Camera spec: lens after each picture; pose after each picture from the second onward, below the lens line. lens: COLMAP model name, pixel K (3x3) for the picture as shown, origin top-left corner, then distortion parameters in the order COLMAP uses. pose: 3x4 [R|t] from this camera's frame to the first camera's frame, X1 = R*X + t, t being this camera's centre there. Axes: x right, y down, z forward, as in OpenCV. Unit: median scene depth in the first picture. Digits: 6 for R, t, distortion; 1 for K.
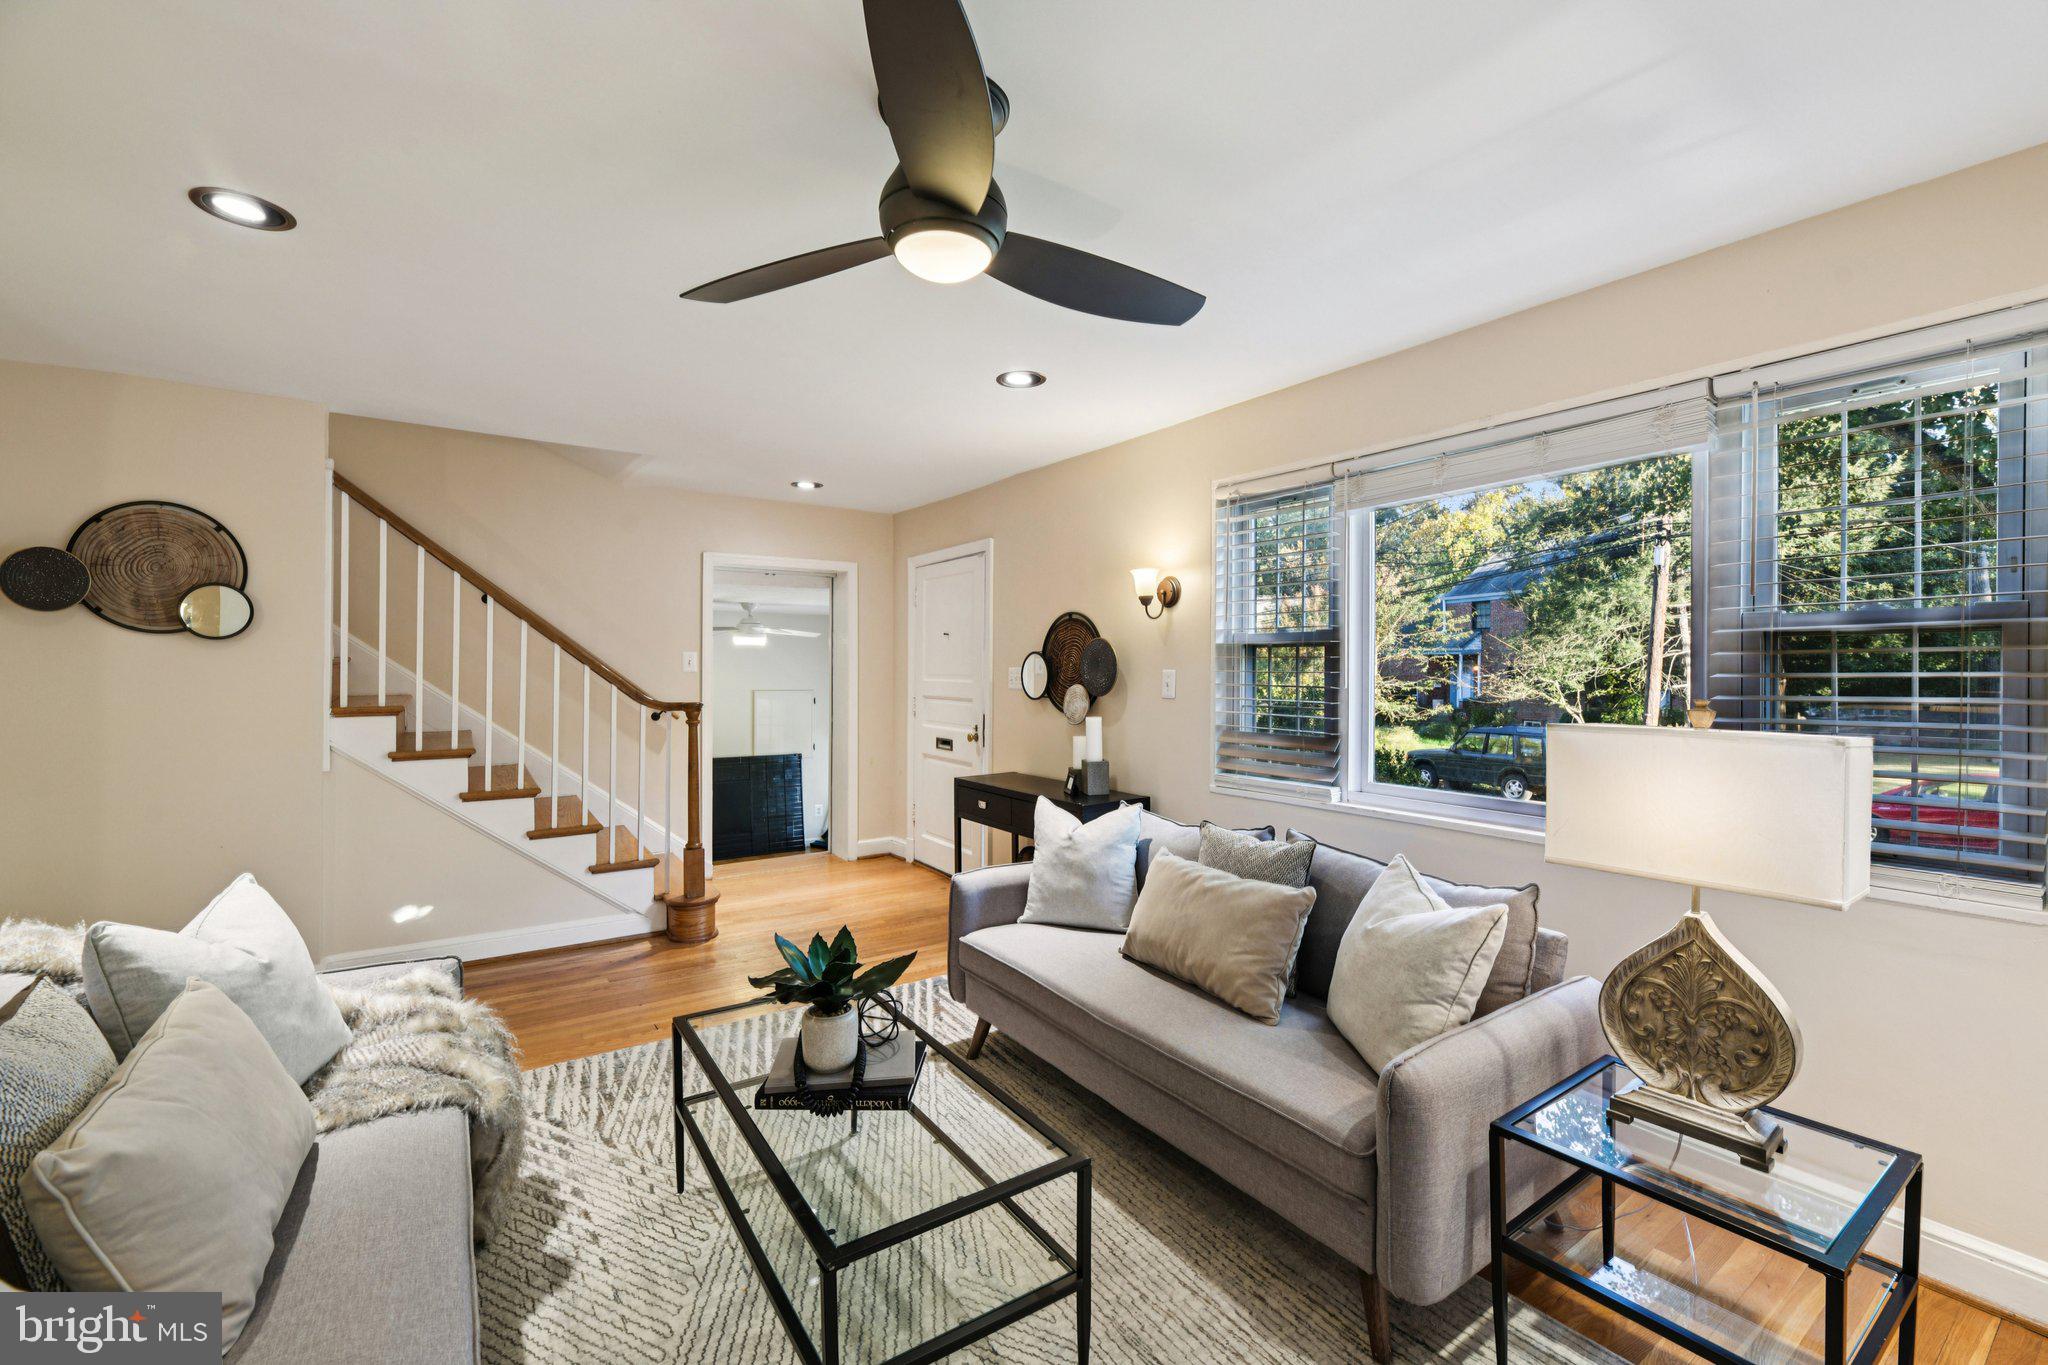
lens RADIAL K [[883.8, 0, 1005.3], [0, 883.8, 664.8], [0, 0, 1]] dist [0.002939, -0.004210]
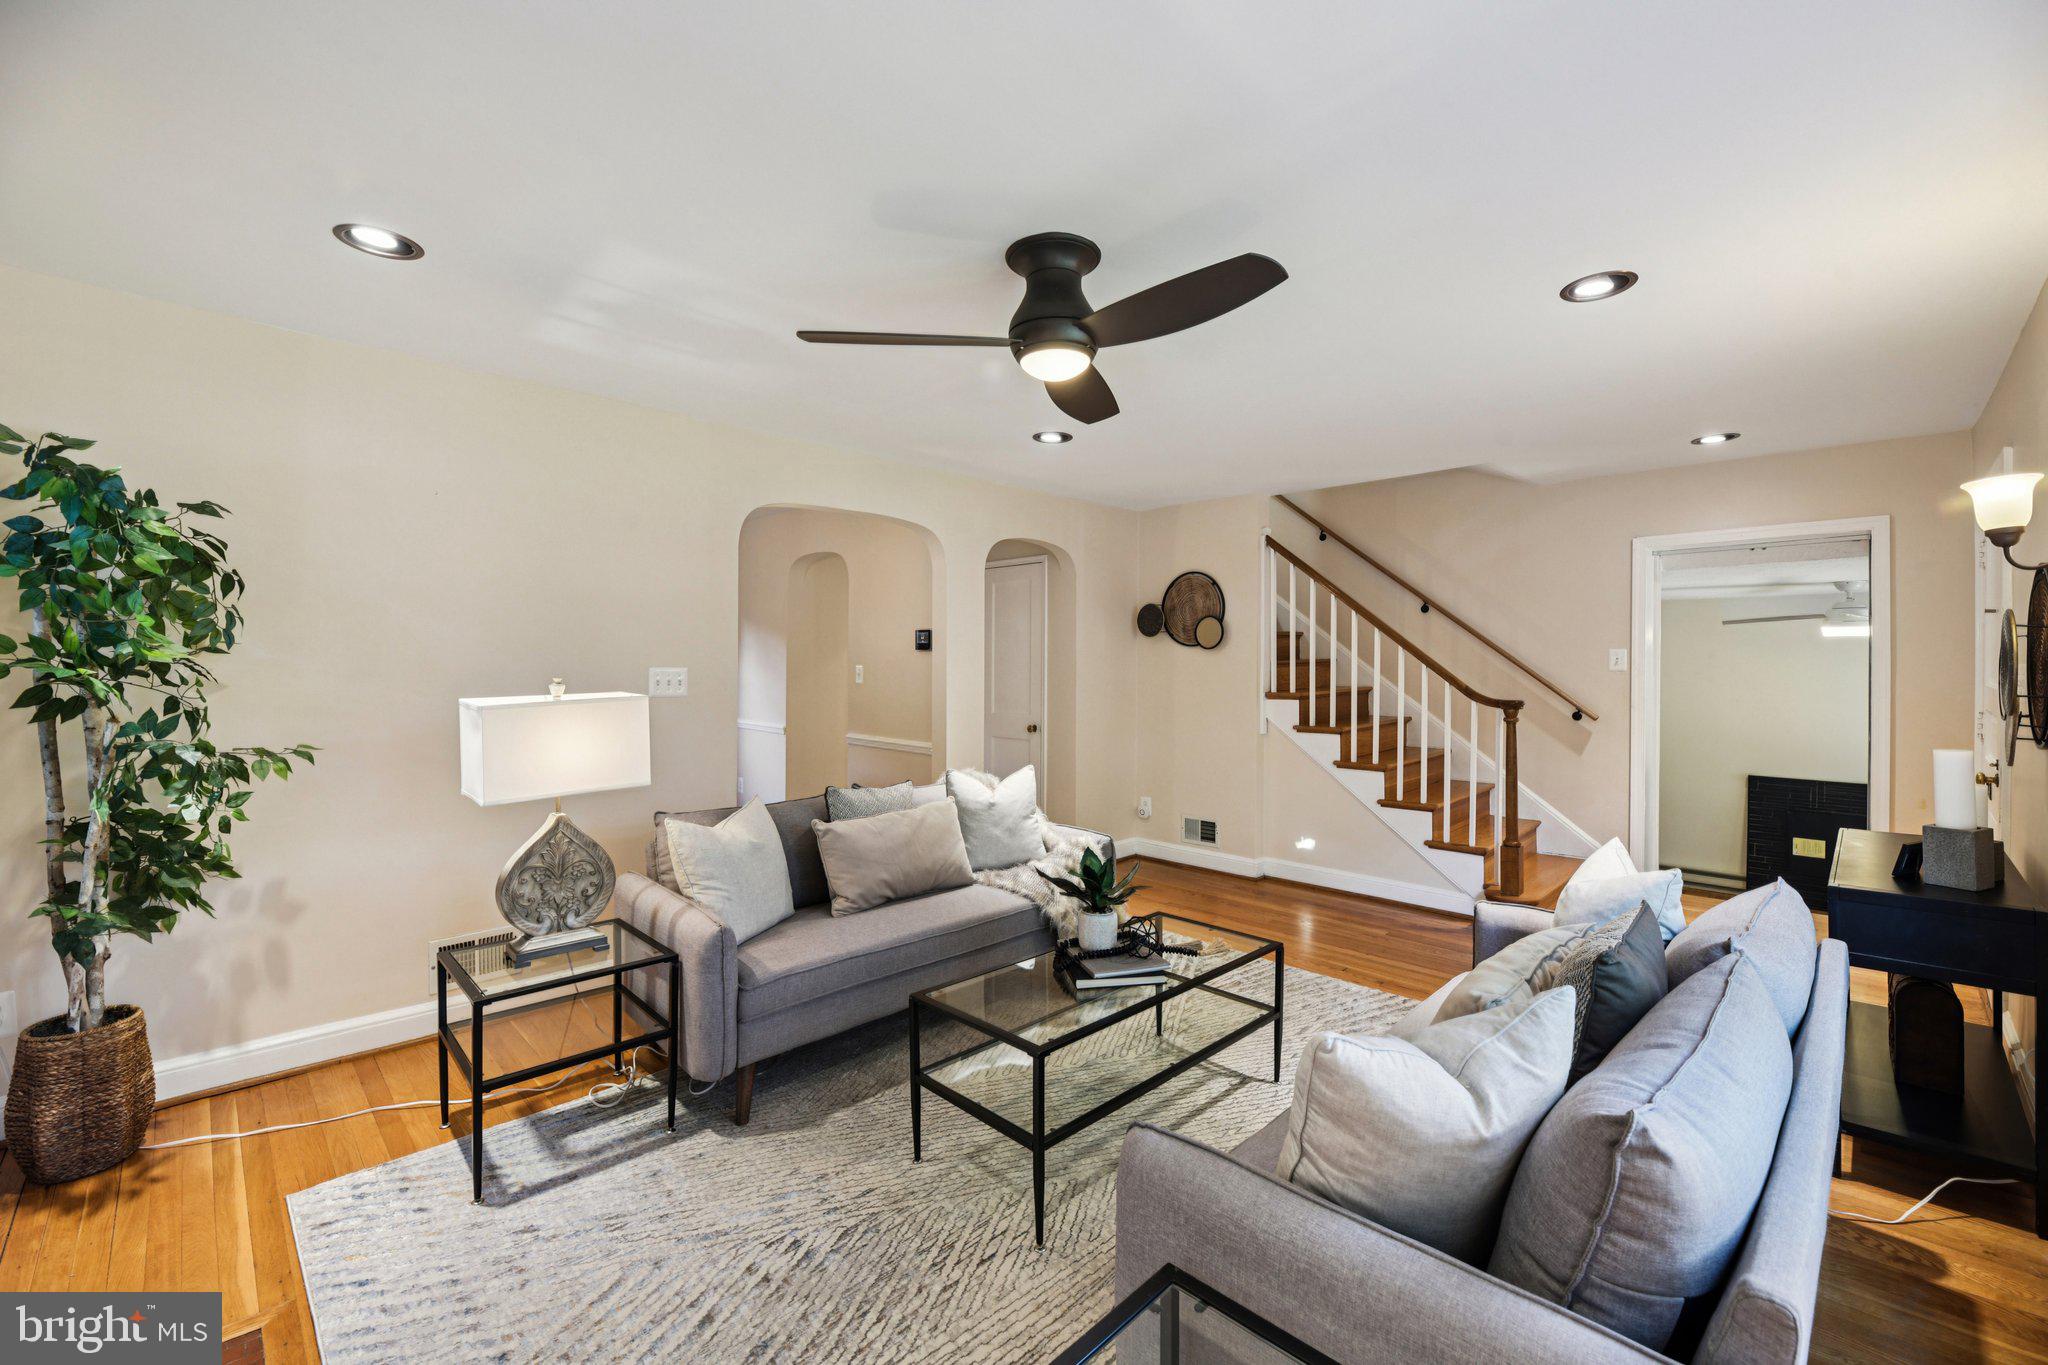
lens RADIAL K [[839.1, 0, 1033.9], [0, 839.1, 668.0], [0, 0, 1]] dist [0.000216, -0.003537]
pose [[0.171444, 0.001864, -0.985192, 0.565058], [0.002689, 0.999994, 0.002360, 0.002371], [0.985190, -0.003054, 0.171438, 0.354765]]
